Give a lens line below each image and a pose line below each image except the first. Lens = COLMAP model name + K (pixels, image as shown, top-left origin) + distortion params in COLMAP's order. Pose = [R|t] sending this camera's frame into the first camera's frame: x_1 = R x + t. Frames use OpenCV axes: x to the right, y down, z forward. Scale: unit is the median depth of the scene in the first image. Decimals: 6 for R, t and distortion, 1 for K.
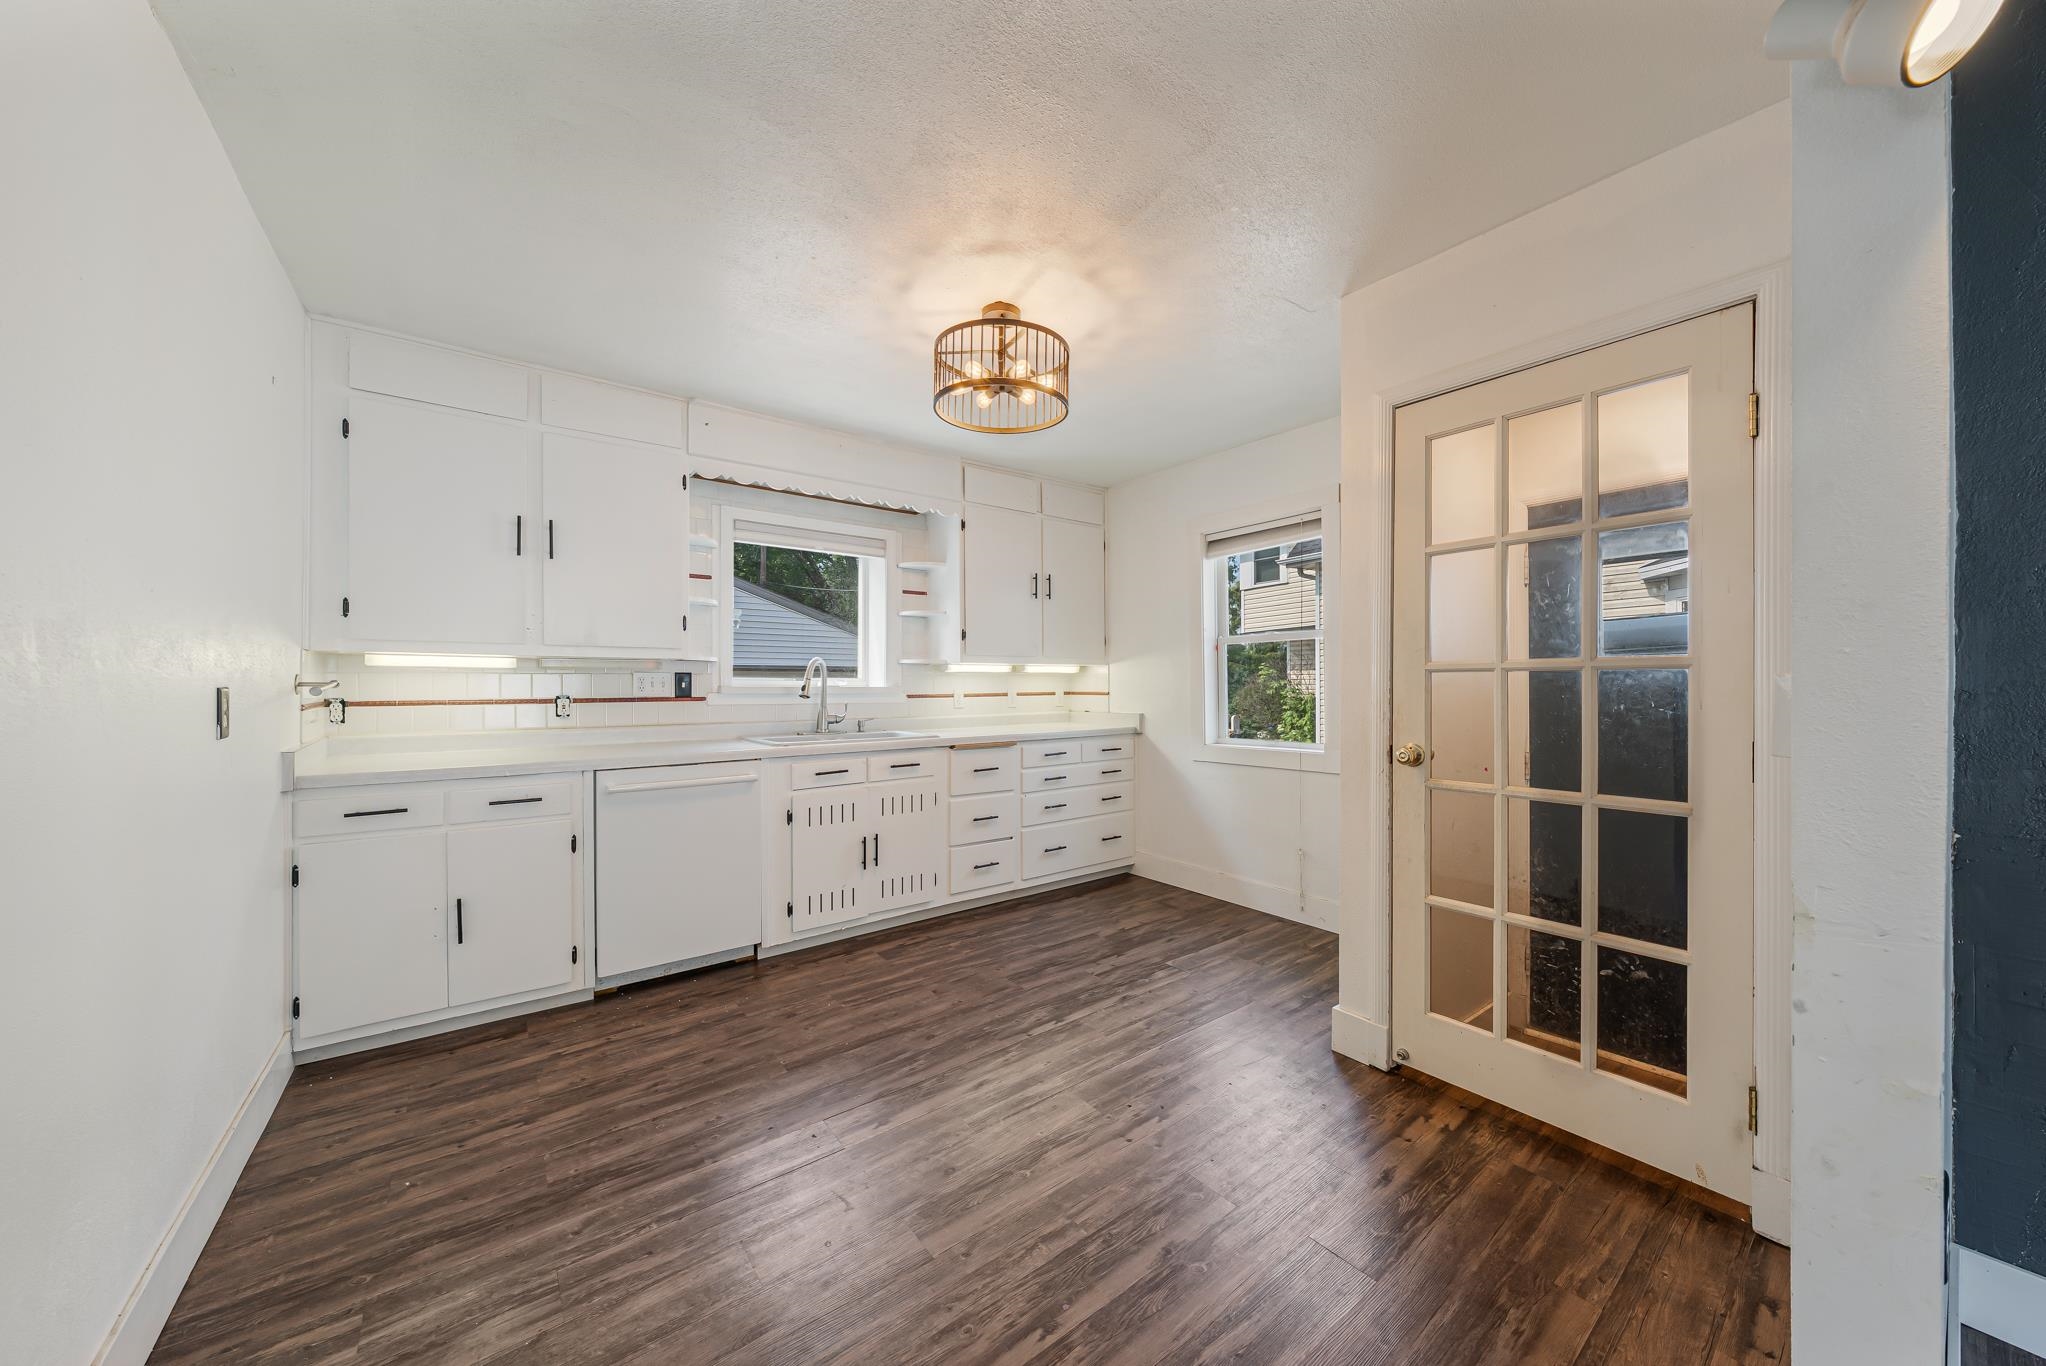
lens RADIAL K [[709.7, 0, 1026.1], [0, 709.7, 684.1], [0, 0, 1]] dist [-0.011256, 0.000071]
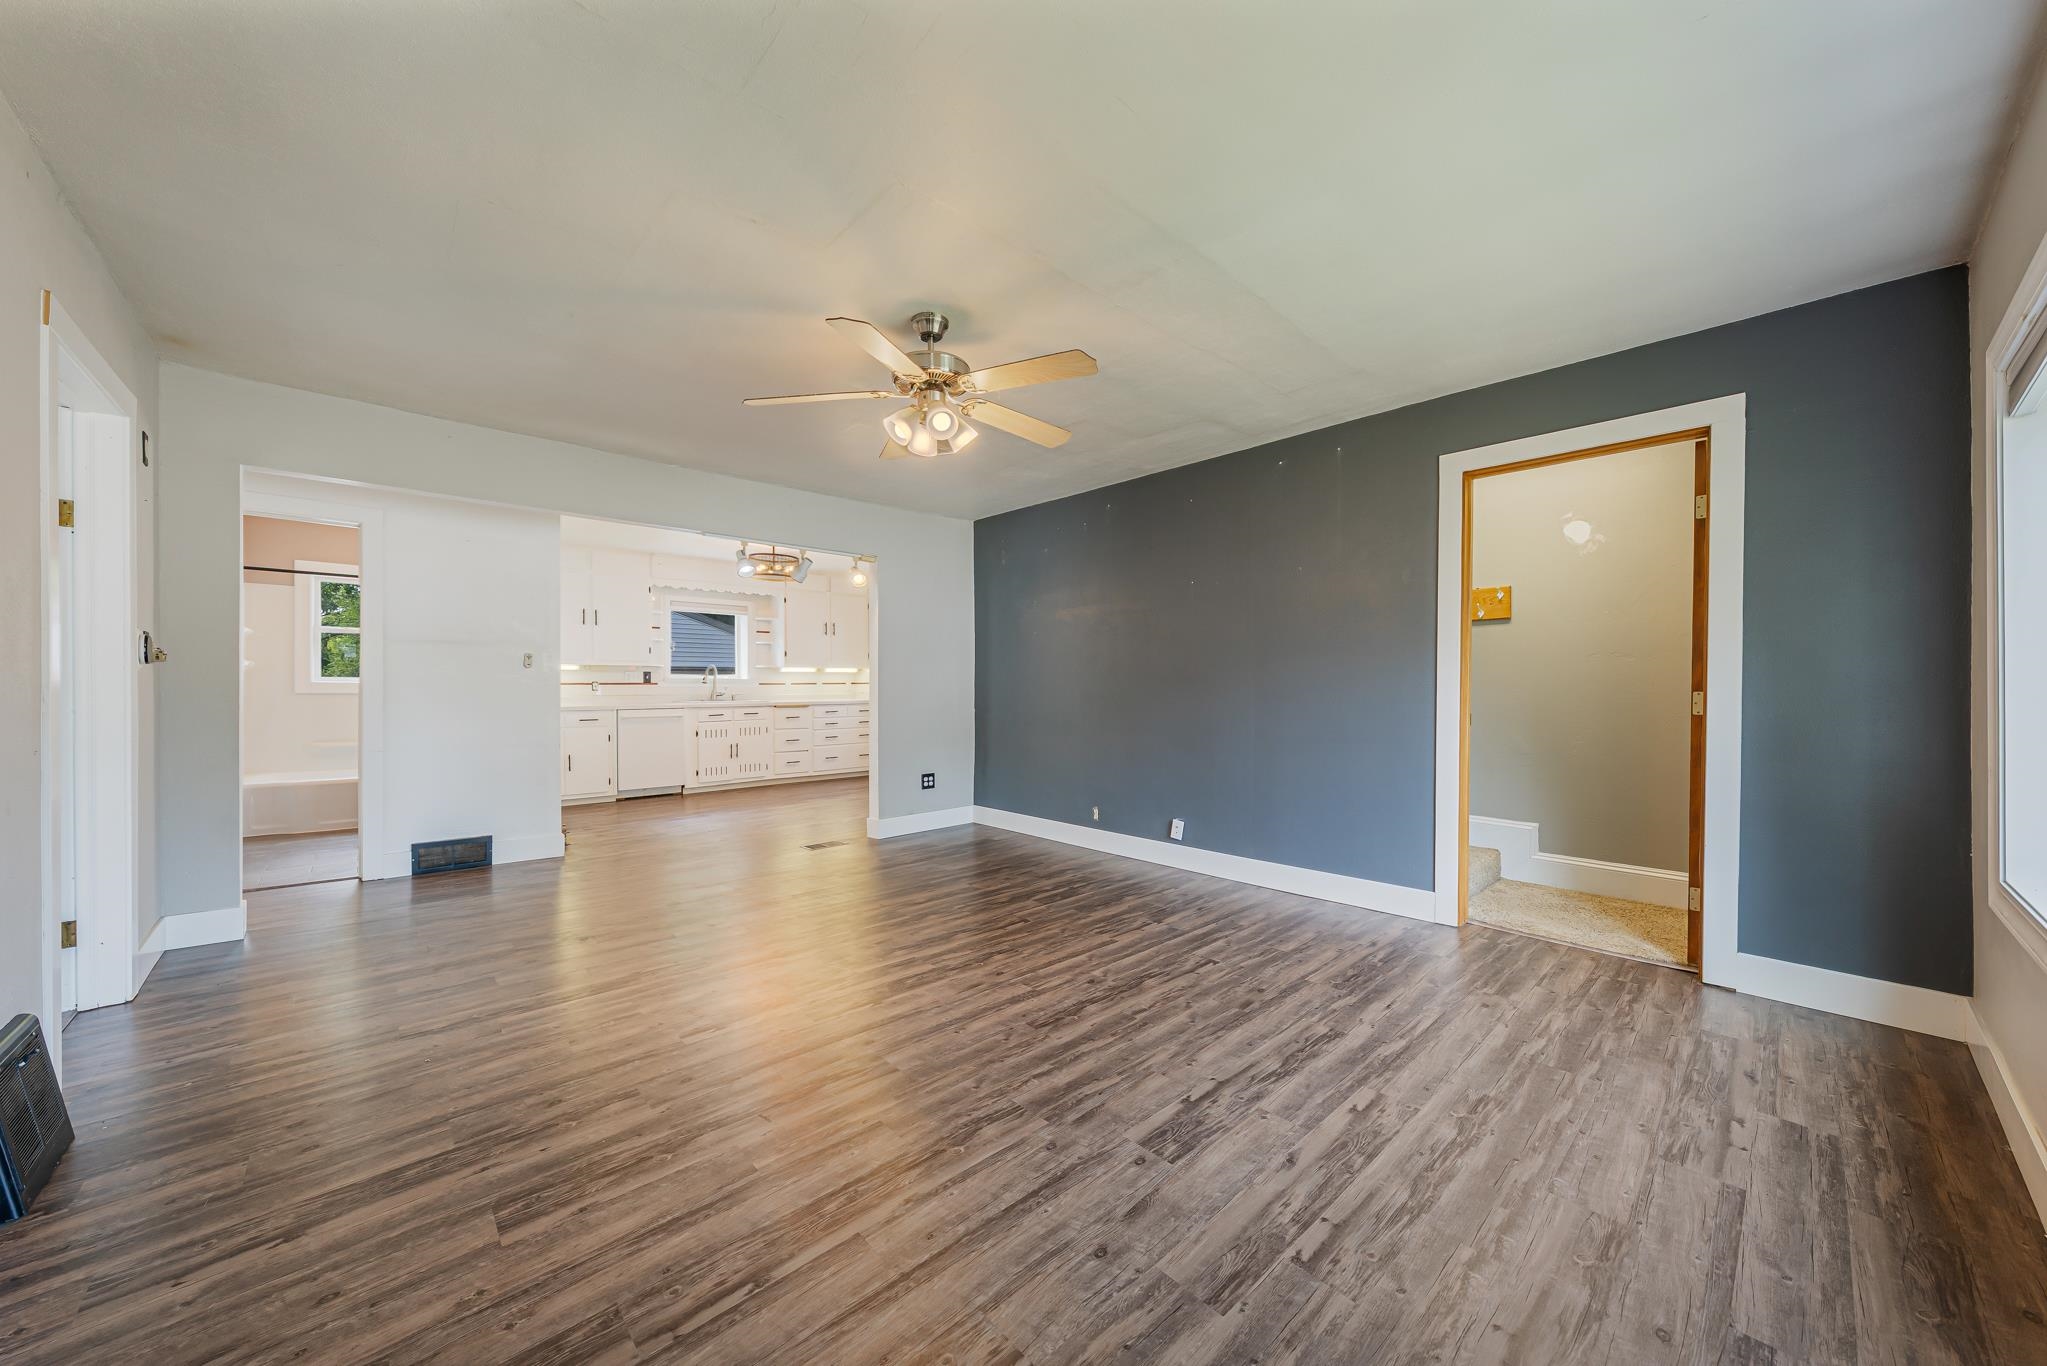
lens RADIAL K [[718.9, 0, 1017.7], [0, 718.9, 690.7], [0, 0, 1]] dist [0.000554, 0.000028]
pose [[0.996459, 0.001102, 0.084070, 0.481101], [-0.001899, 0.999954, 0.009404, 0.020156], [-0.084055, -0.009531, 0.996416, -1.341495]]
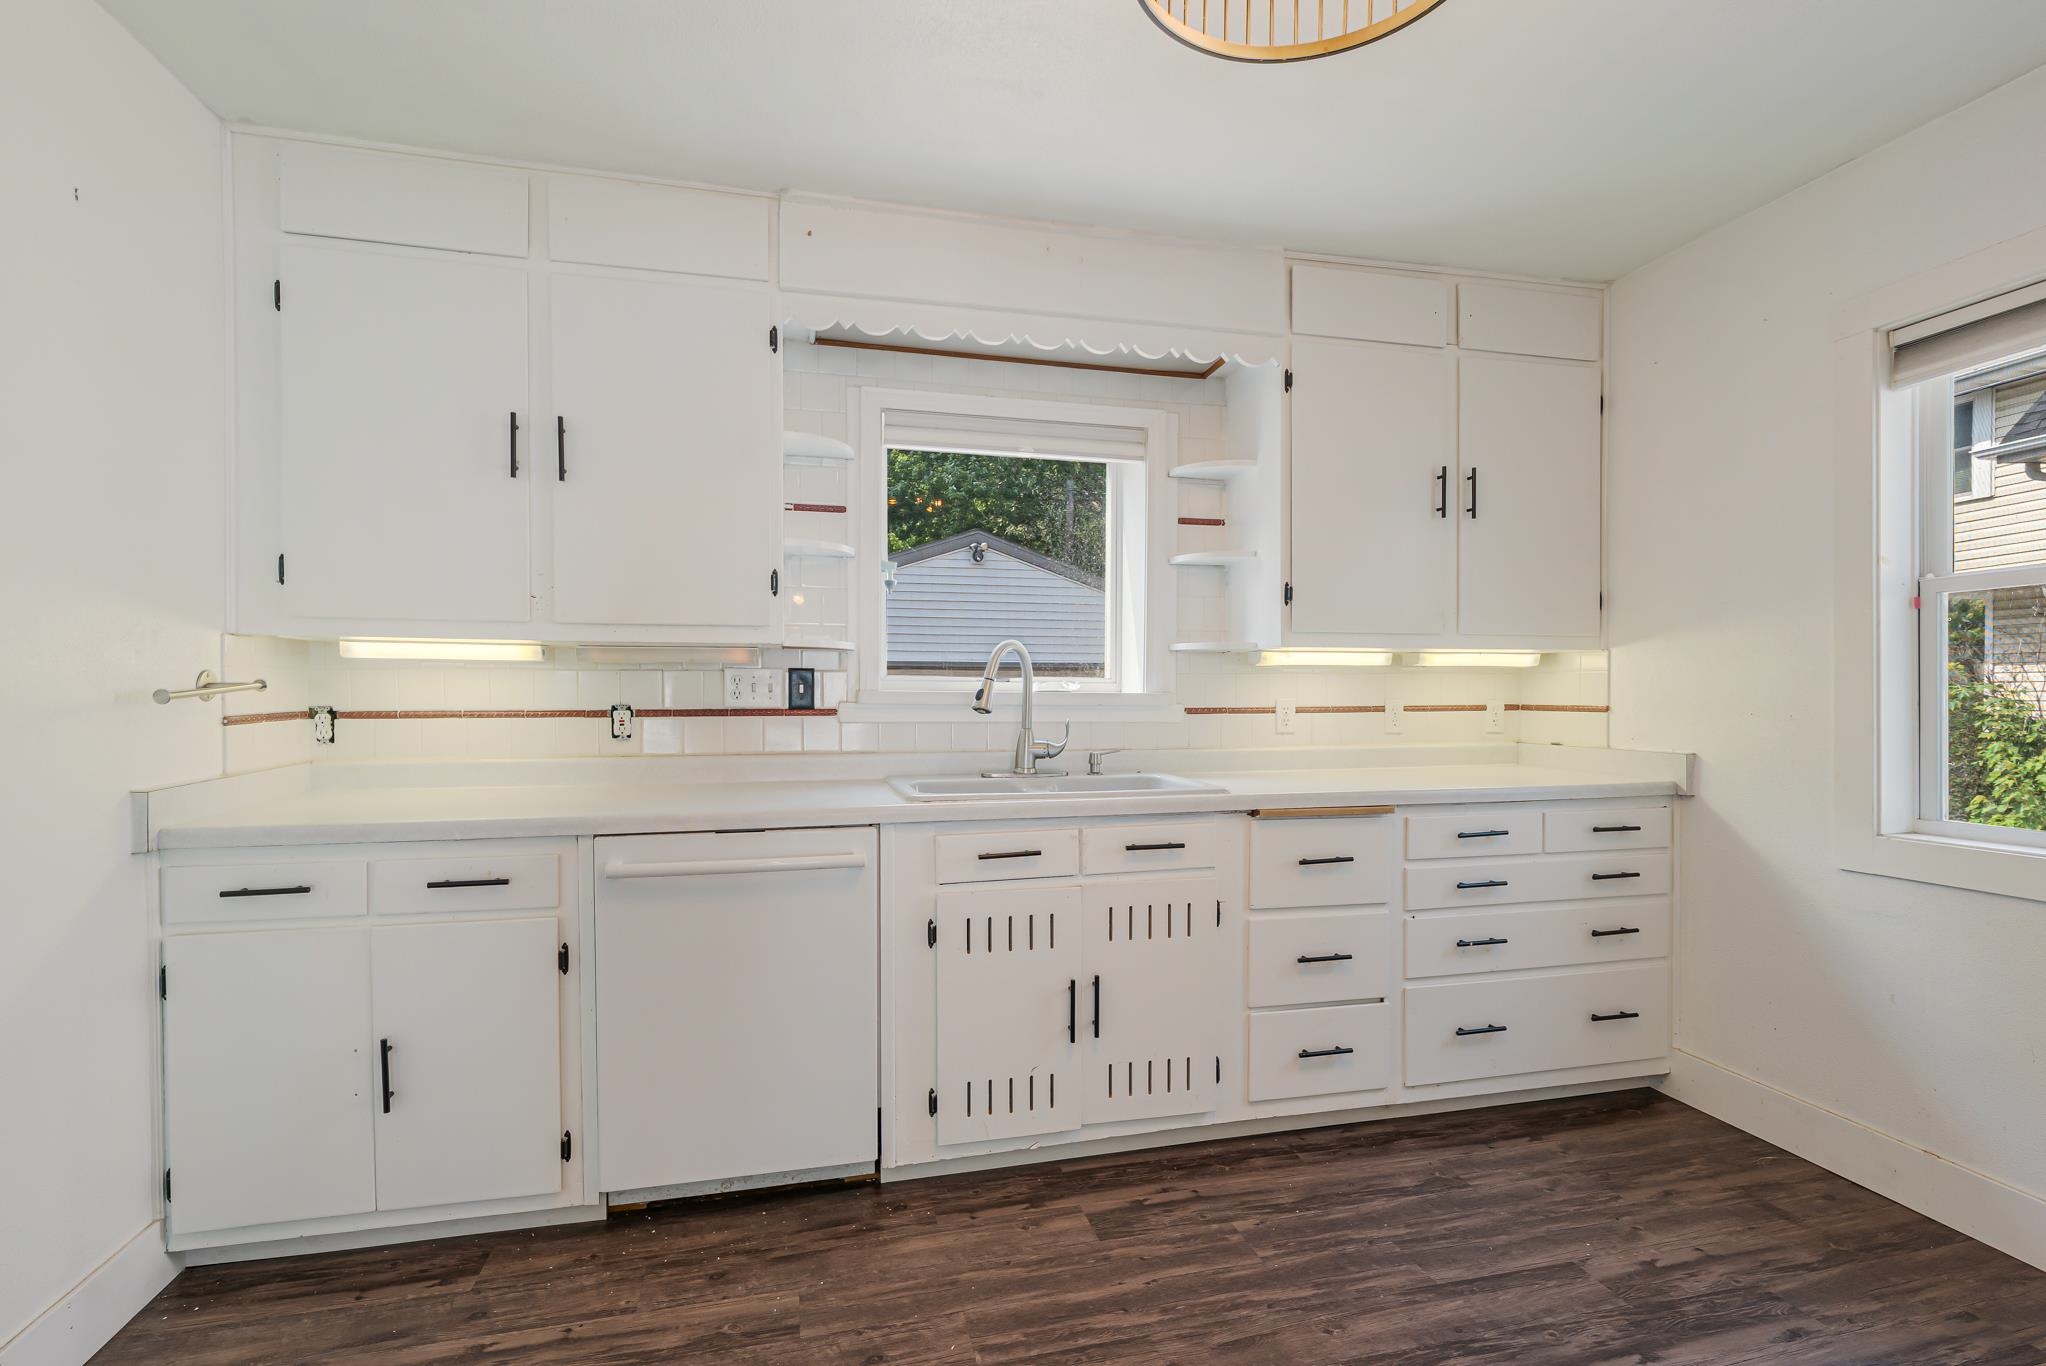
lens RADIAL K [[952.3, 0, 1026.8], [0, 952.3, 700.7], [0, 0, 1]] dist [0.001152, -0.000409]
pose [[0.914189, 0.007699, -0.405215, 0.023582], [-0.002723, 0.999914, 0.012853, 0.000503], [0.405279, -0.010647, 0.914131, 0.336733]]
